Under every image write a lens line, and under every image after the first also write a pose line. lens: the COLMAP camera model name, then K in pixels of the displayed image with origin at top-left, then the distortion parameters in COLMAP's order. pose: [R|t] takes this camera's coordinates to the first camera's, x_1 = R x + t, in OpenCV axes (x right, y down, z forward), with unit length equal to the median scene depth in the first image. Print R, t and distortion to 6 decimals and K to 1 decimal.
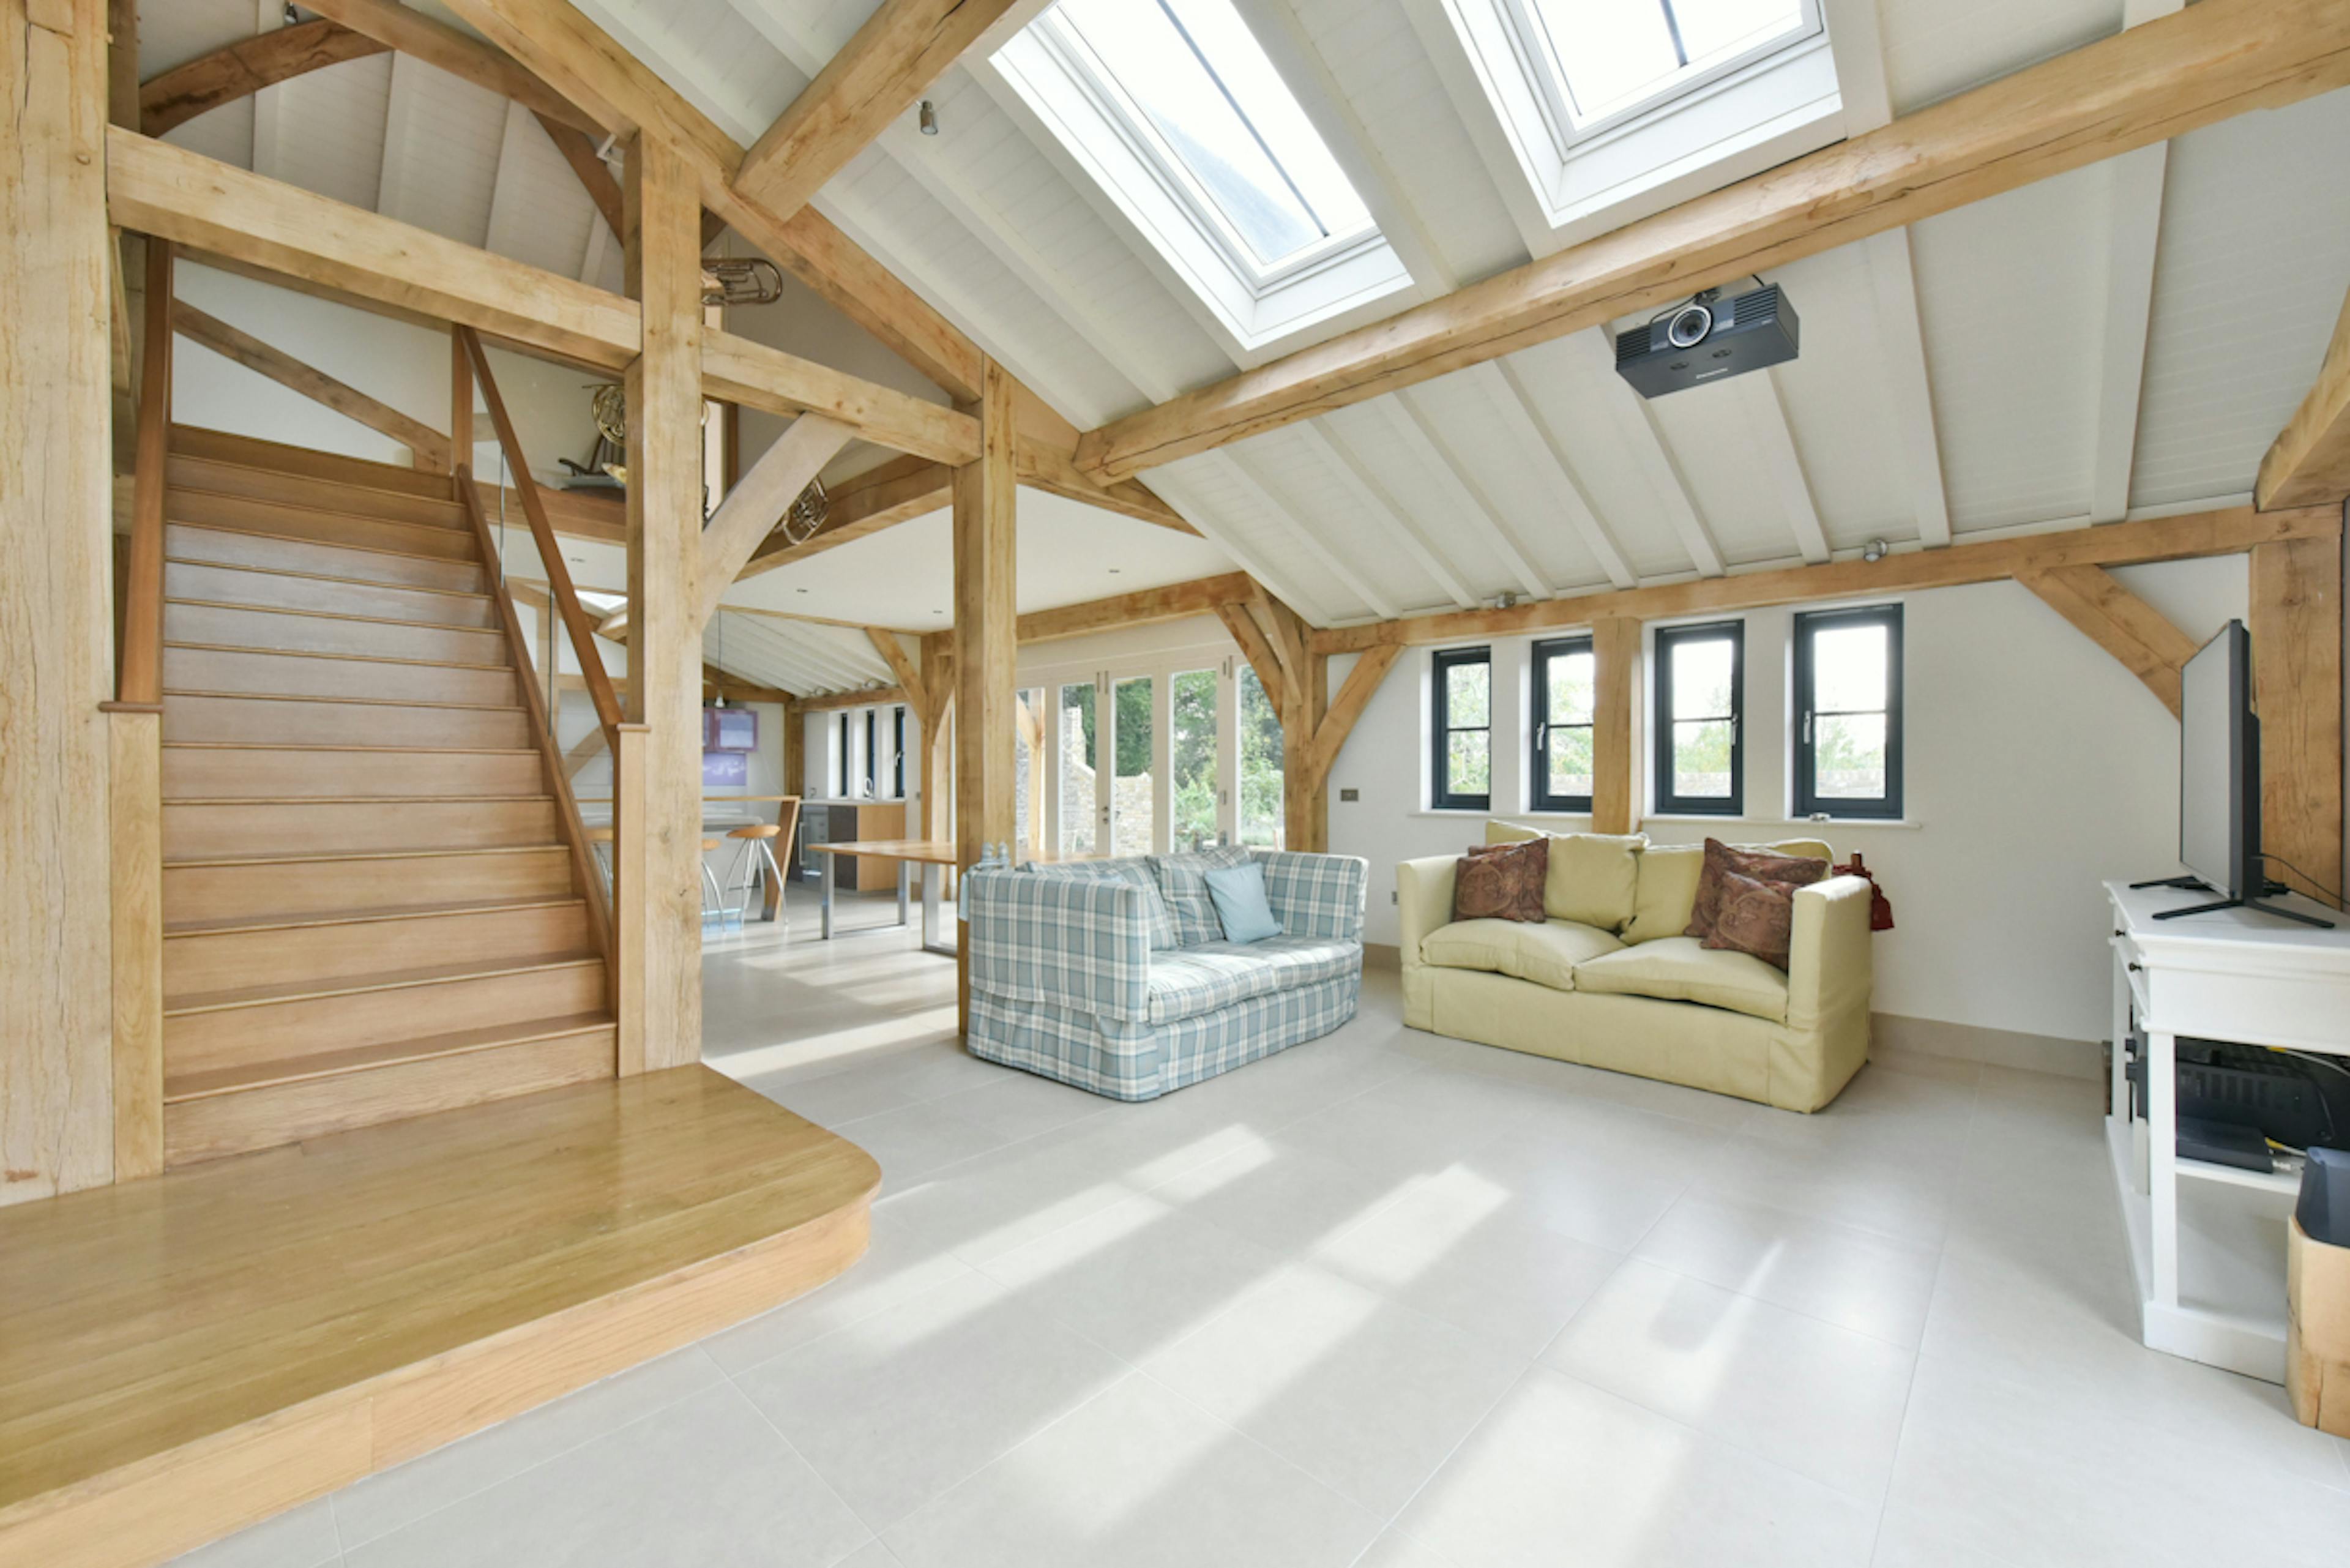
lens RADIAL K [[923.1, 0, 1175.0], [0, 923.1, 784.0], [0, 0, 1]] dist [0.001452, -0.000027]
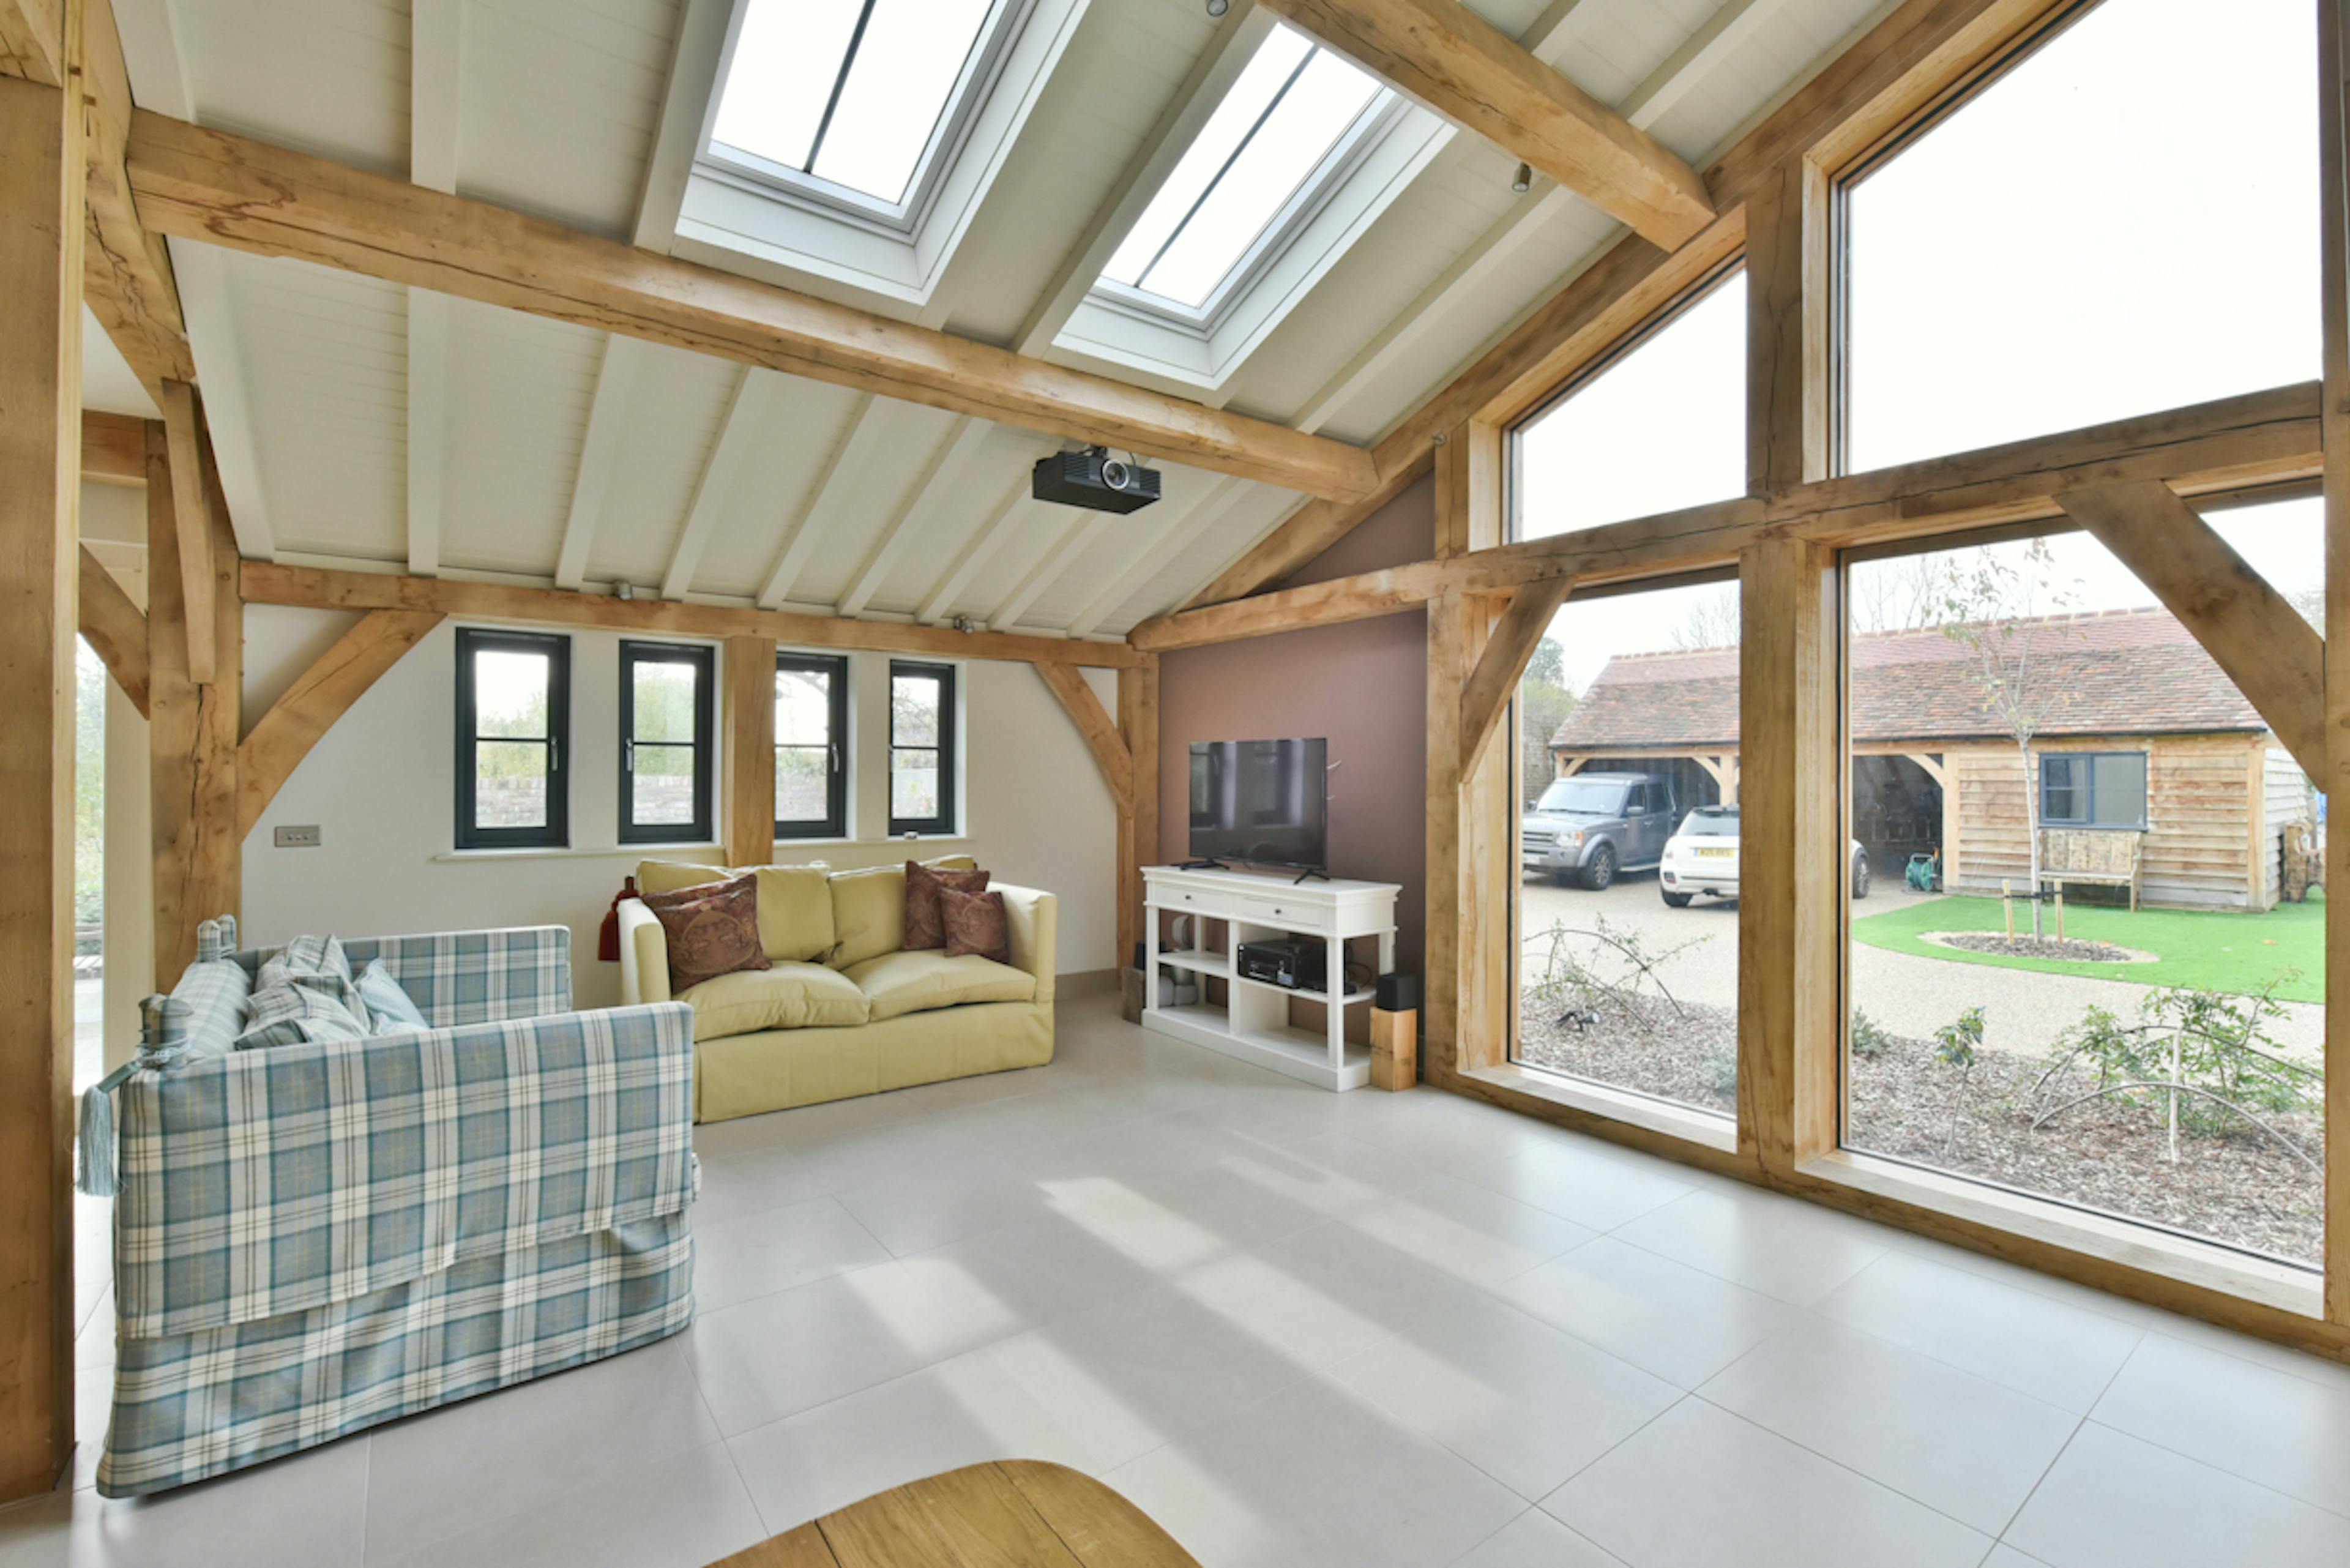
lens RADIAL K [[1047.7, 0, 1219.0], [0, 1047.7, 768.5], [0, 0, 1]] dist [-0.005684, -0.001466]
pose [[0.158651, 0.007273, 0.987308, -0.662573], [-0.001479, 0.999974, -0.007128, -0.048072], [-0.987334, -0.000329, 0.158658, 0.458274]]
